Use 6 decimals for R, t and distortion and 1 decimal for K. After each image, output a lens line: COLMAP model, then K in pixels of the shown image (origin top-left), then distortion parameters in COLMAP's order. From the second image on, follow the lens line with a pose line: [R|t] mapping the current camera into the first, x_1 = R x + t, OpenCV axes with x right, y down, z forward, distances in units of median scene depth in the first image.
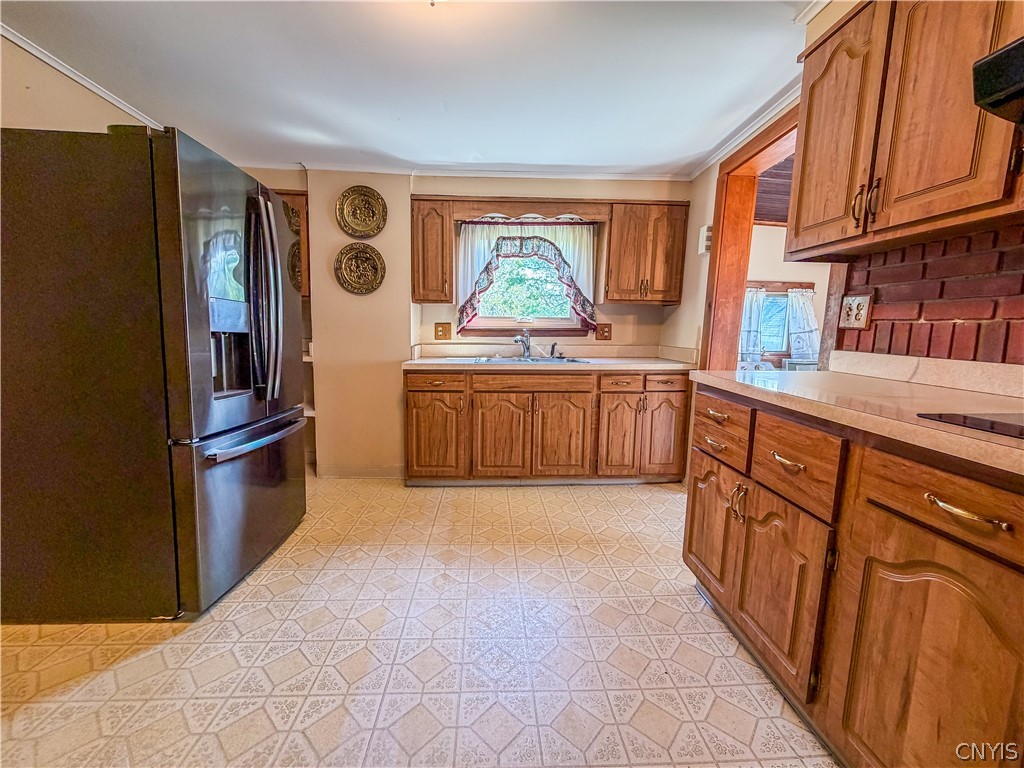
lens RADIAL K [[409.1, 0, 510.9], [0, 409.1, 383.6], [0, 0, 1]] dist [-0.001470, 0.000044]
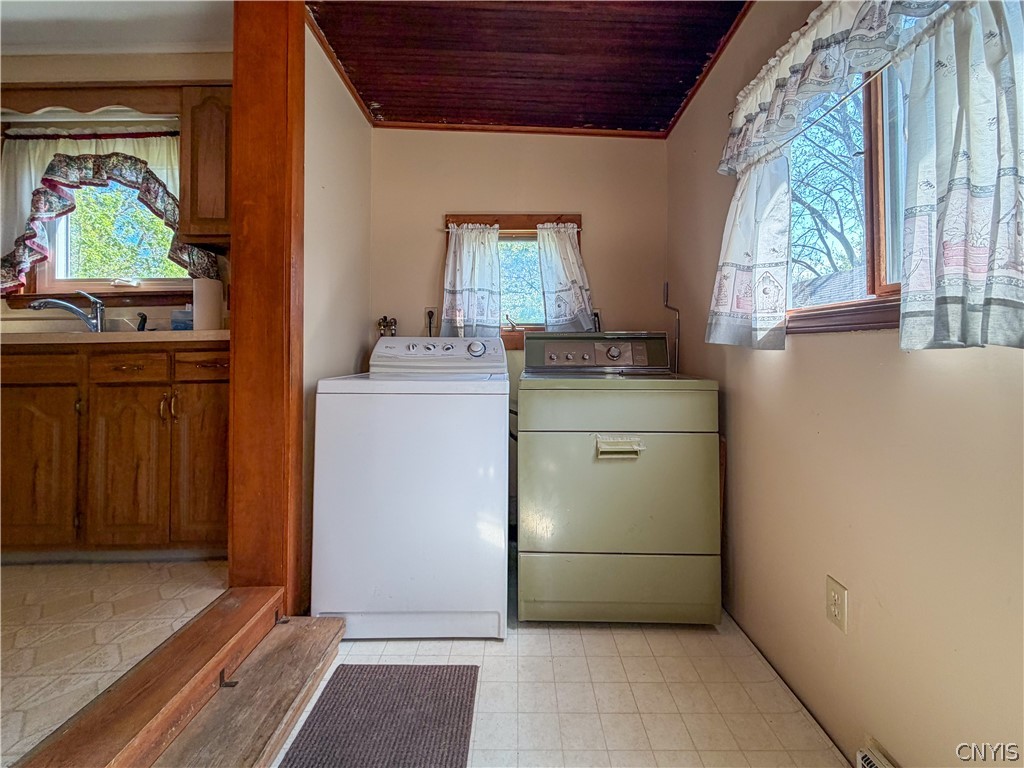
lens RADIAL K [[409.1, 0, 522.1], [0, 409.1, 345.1], [0, 0, 1]] dist [-0.001470, 0.000044]
pose [[0.998698, -0.024138, -0.044940, 0.788290], [0.017257, 0.988888, -0.147657, 0.055959], [0.048005, 0.146690, 0.988017, 0.460574]]
